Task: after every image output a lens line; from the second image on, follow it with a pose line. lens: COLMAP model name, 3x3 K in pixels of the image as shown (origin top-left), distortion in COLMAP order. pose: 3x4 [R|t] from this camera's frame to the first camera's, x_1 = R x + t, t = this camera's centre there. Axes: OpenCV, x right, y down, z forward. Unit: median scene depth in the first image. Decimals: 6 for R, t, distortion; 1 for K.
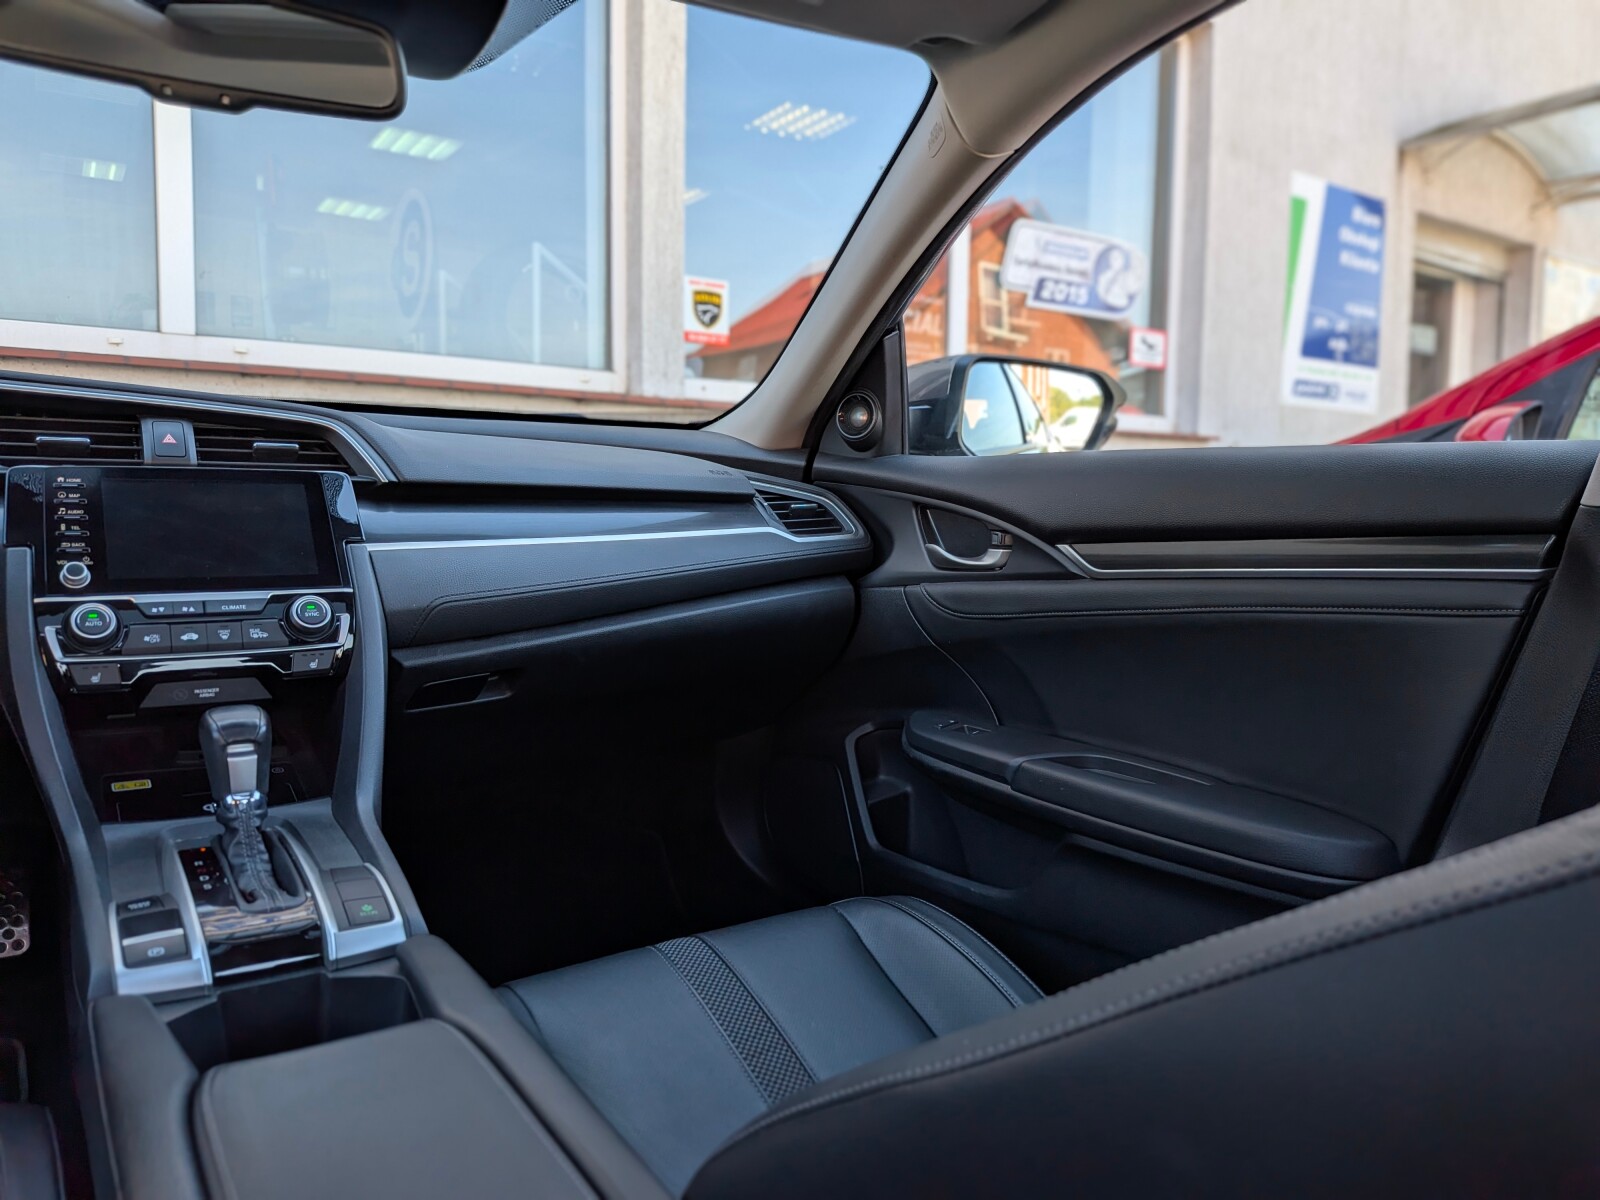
lens RADIAL K [[1152.5, 0, 800.1], [0, 1152.5, 611.3], [0, 0, 1]] dist [0.057203, -0.108550]
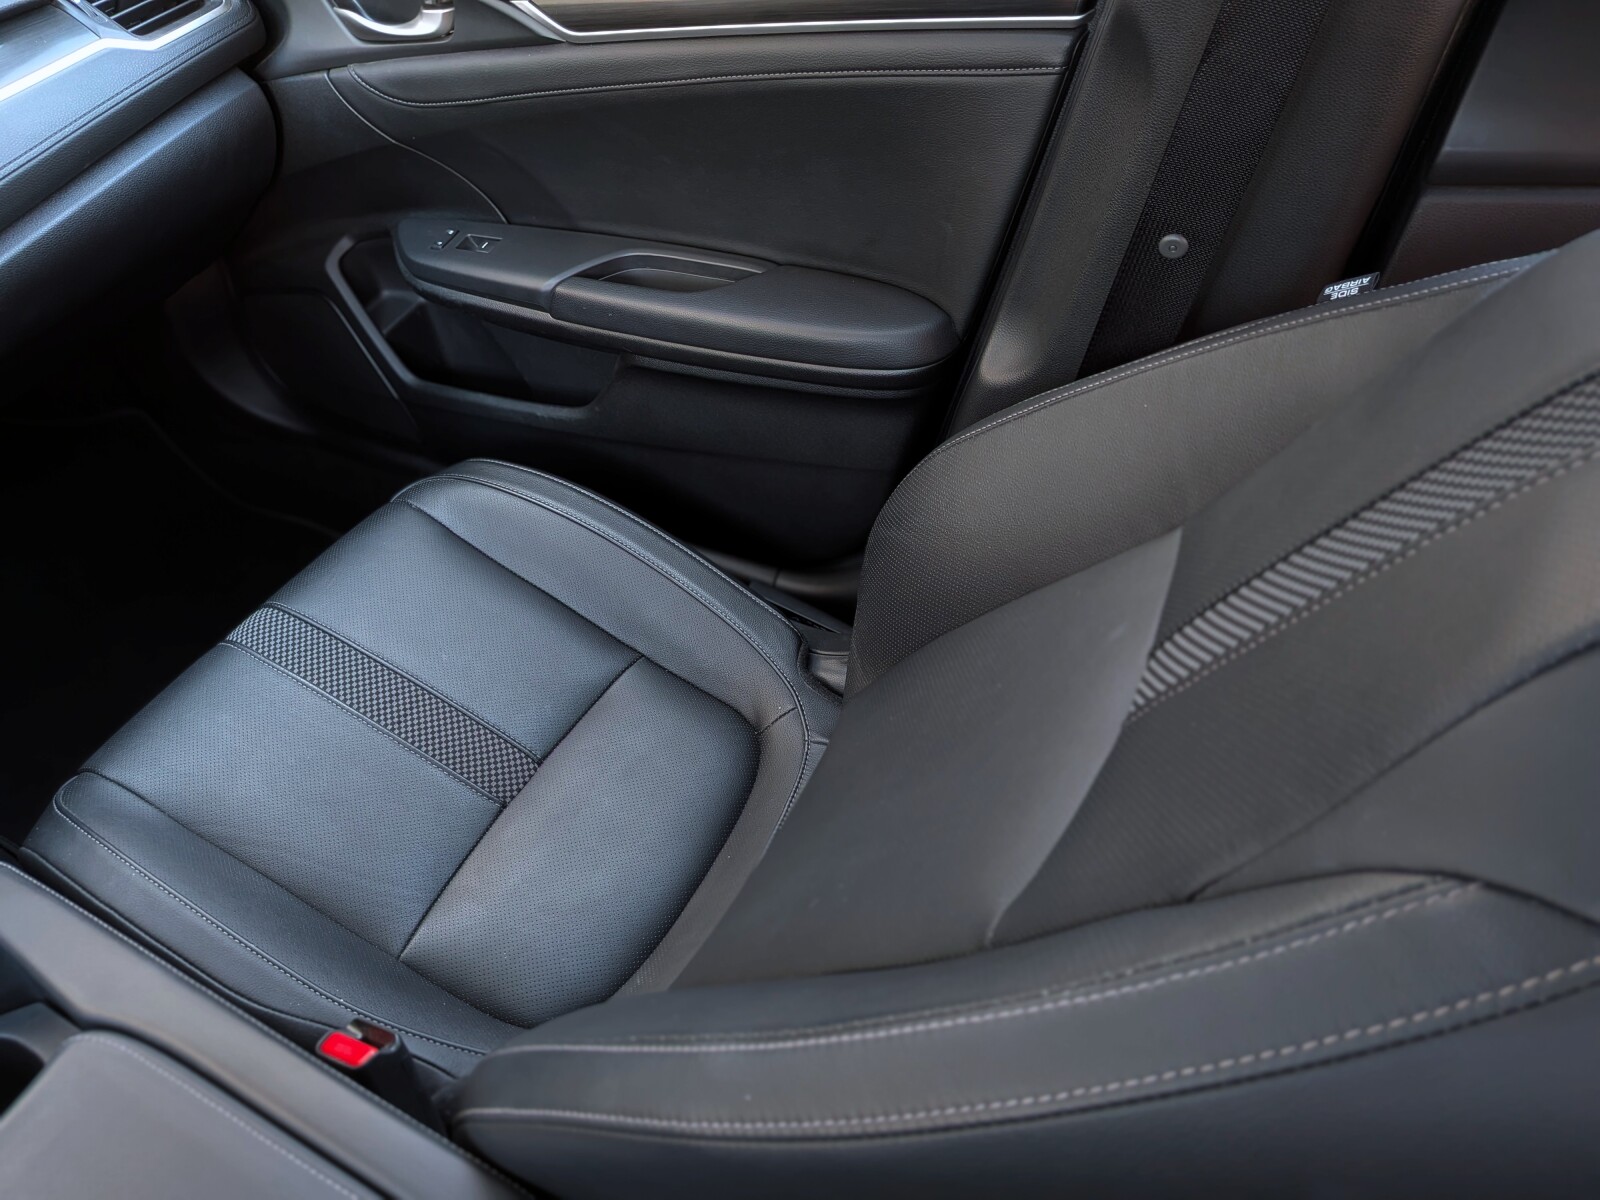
lens RADIAL K [[1152.5, 0, 792.3], [0, 1152.5, 591.6], [0, 0, 1]] dist [0.057203, -0.108550]
pose [[0.880941, -0.392990, 0.263631, 0.036305], [0.171315, 0.784149, 0.596457, -0.219732], [-0.441128, -0.480279, 0.758115, 0.185421]]
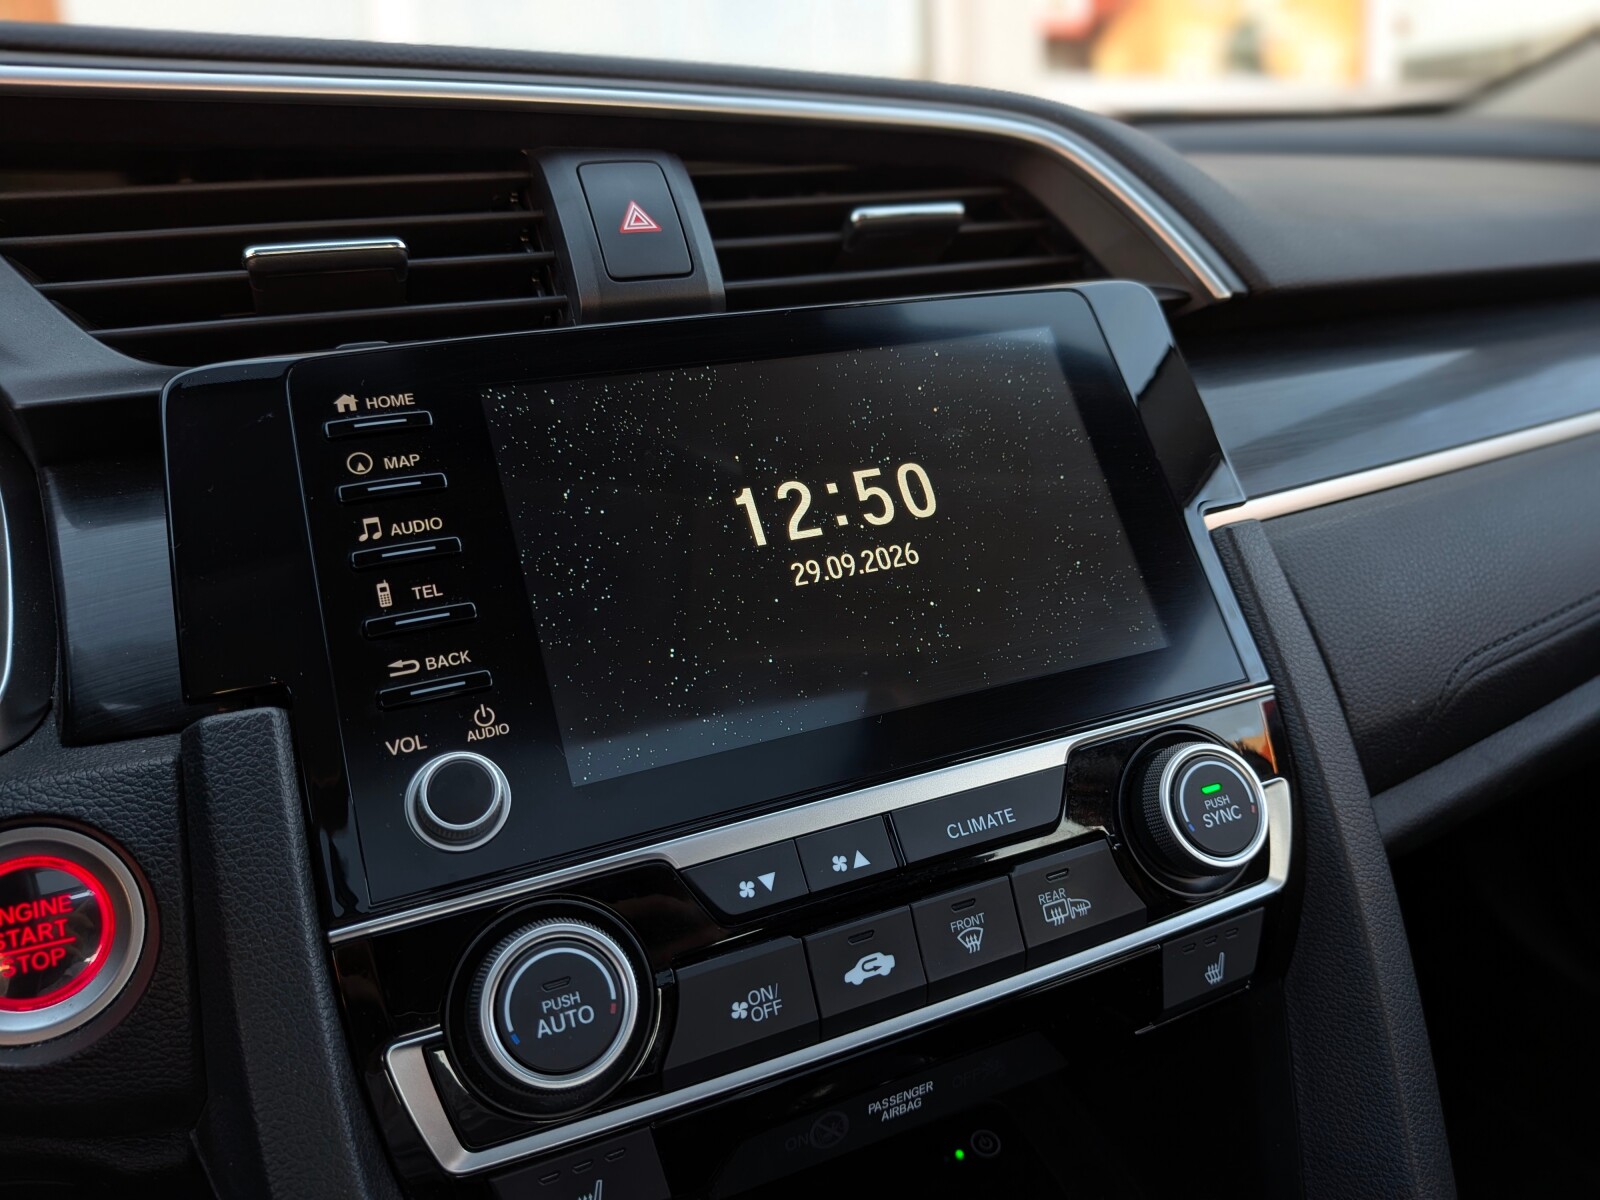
lens RADIAL K [[1152.5, 0, 770.6], [0, 1152.5, 600.8], [0, 0, 1]] dist [0.057203, -0.108550]
pose [[0.979881, -0.030830, -0.197188, -0.485409], [0.067324, 0.981149, 0.181149, -0.109669], [0.187886, -0.190780, 0.963484, 0.742880]]
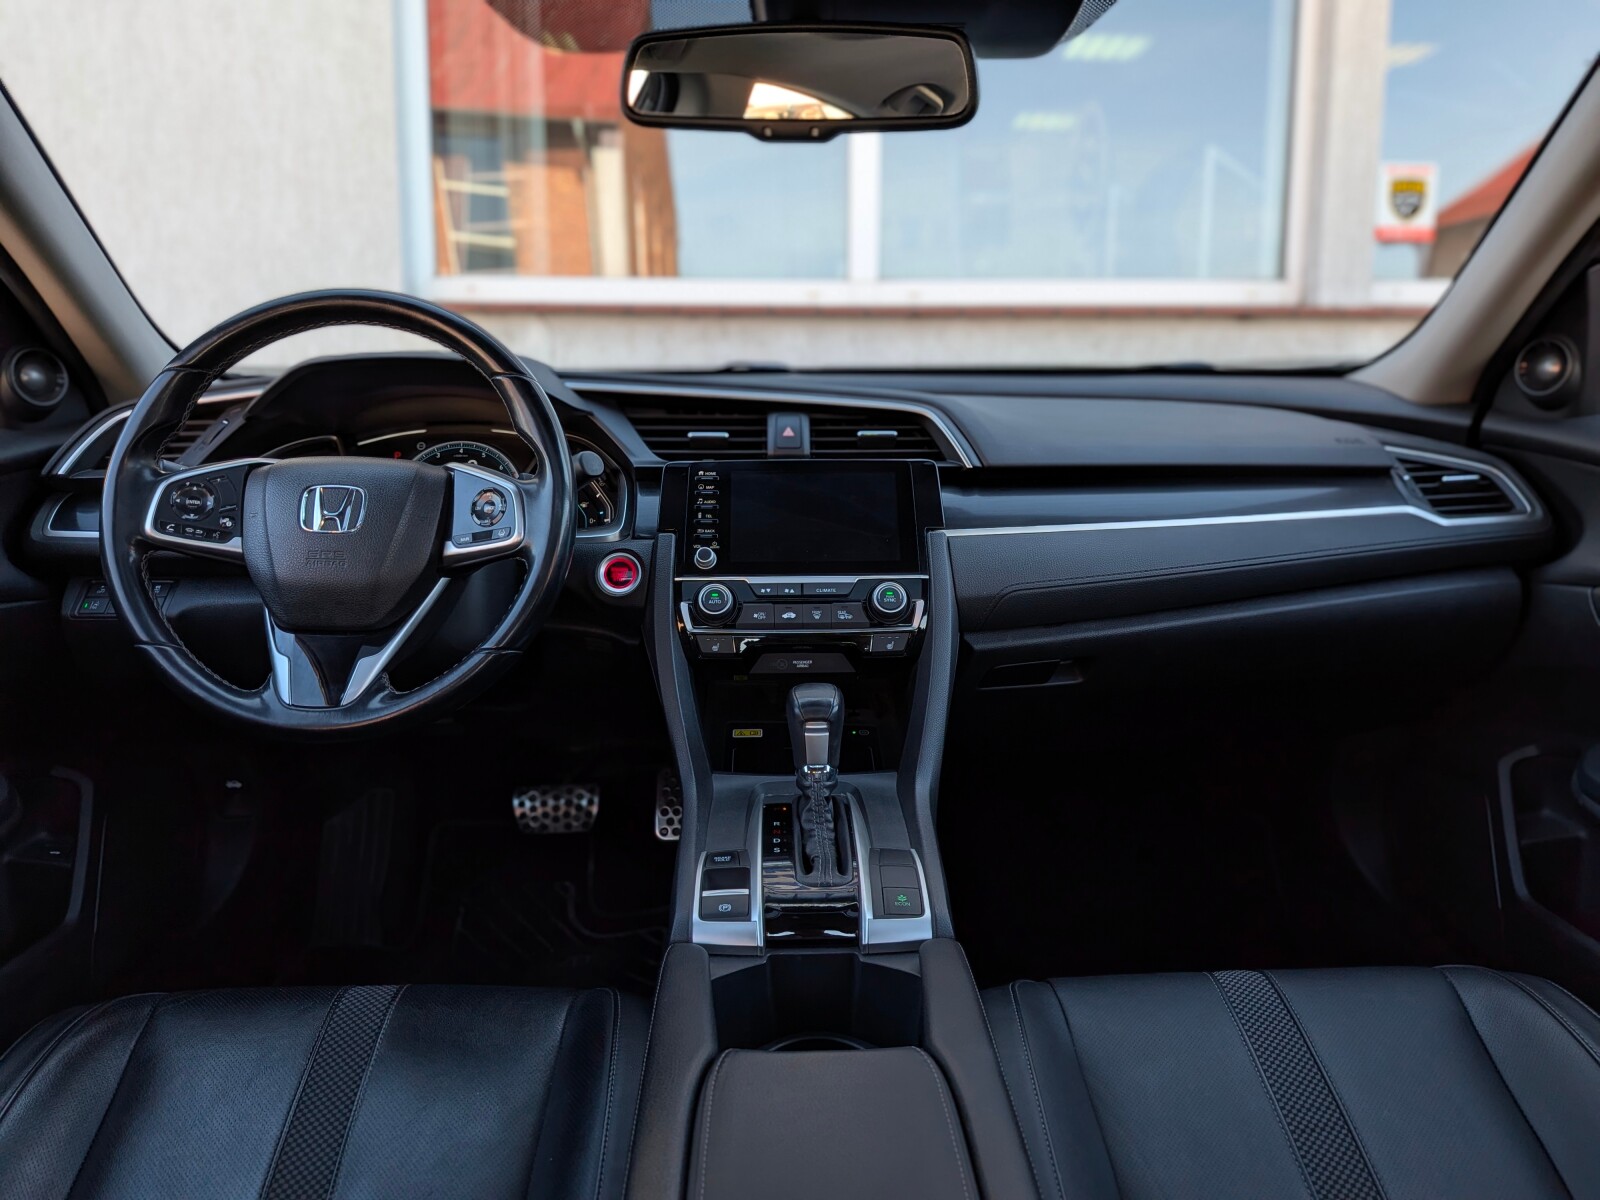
lens RADIAL K [[1152.5, 0, 806.0], [0, 1152.5, 589.7], [0, 0, 1]] dist [0.057203, -0.108550]
pose [[0.844693, 0.072244, -0.530352, 0.080199], [-0.035938, 0.996268, 0.078472, -0.090340], [0.534042, -0.047225, 0.844138, 0.062150]]
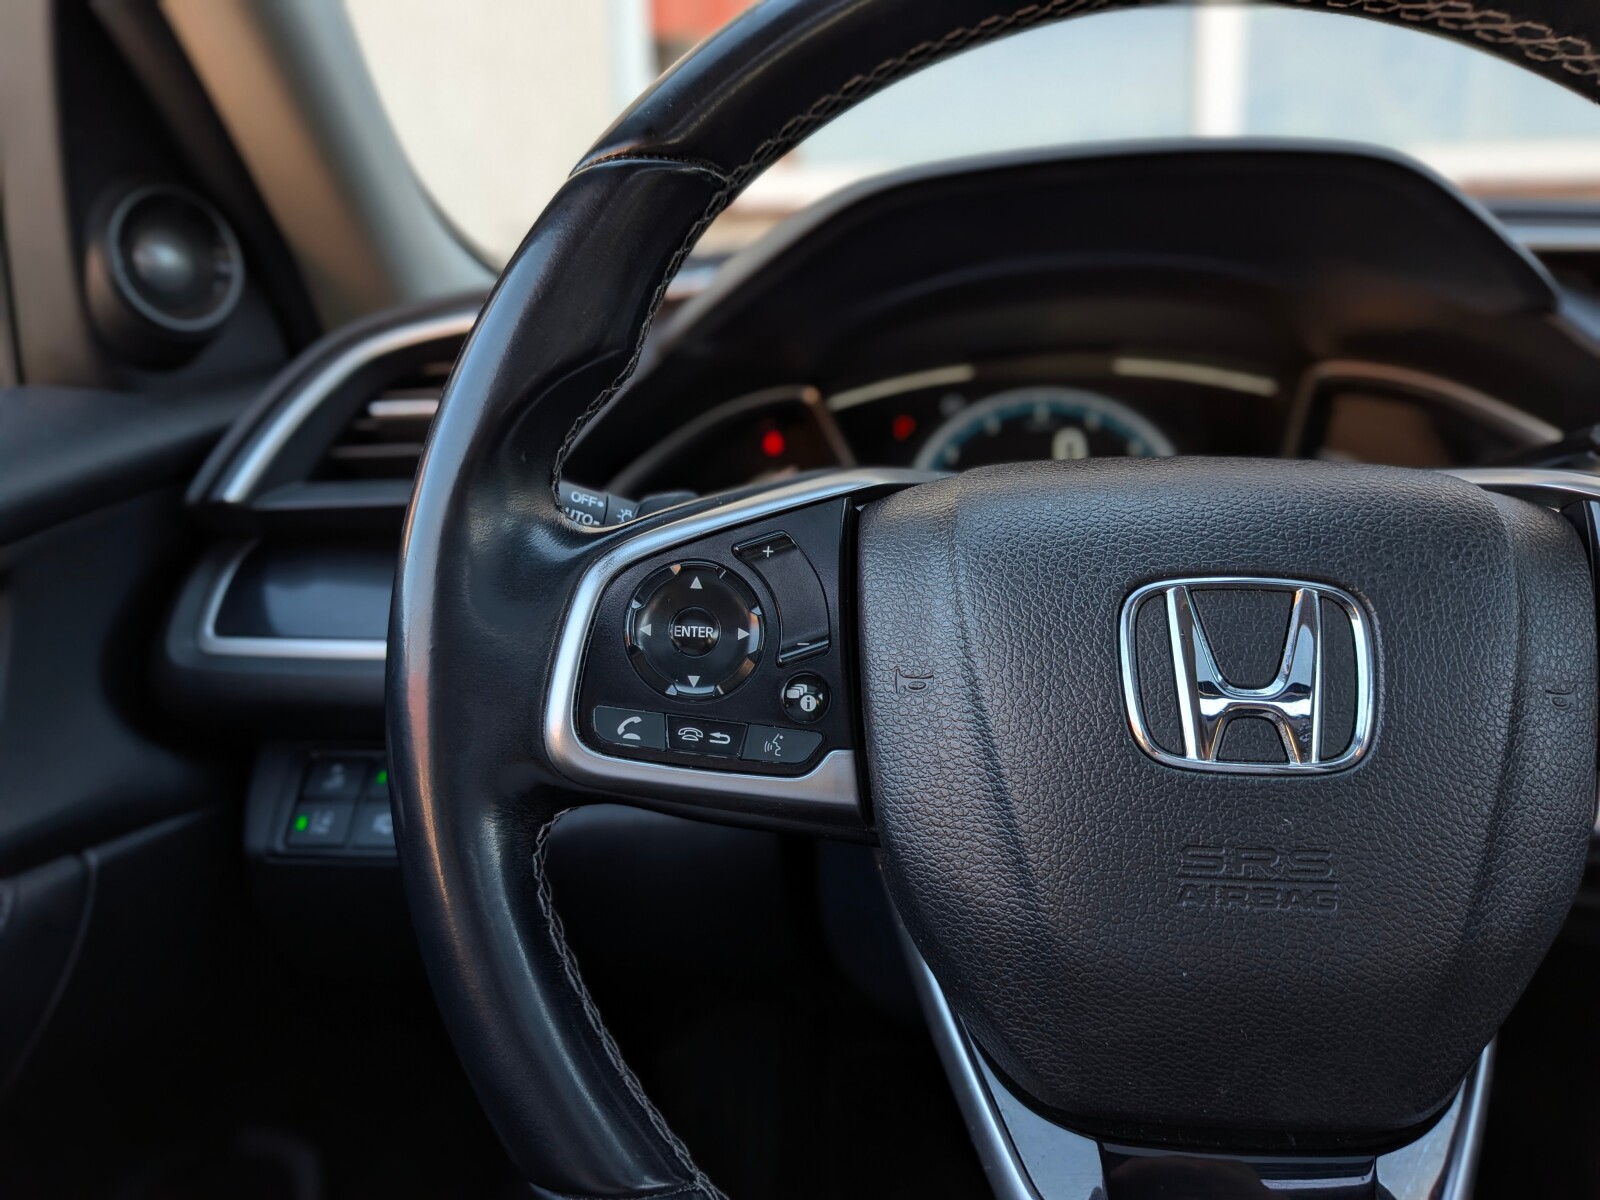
lens RADIAL K [[1152.5, 0, 766.5], [0, 1152.5, 582.5], [0, 0, 1]] dist [0.057203, -0.108550]
pose [[0.772232, 0.091058, -0.628781, -0.708138], [-0.014982, 0.992011, 0.125259, -0.116401], [0.635164, -0.087309, 0.767427, 0.420982]]
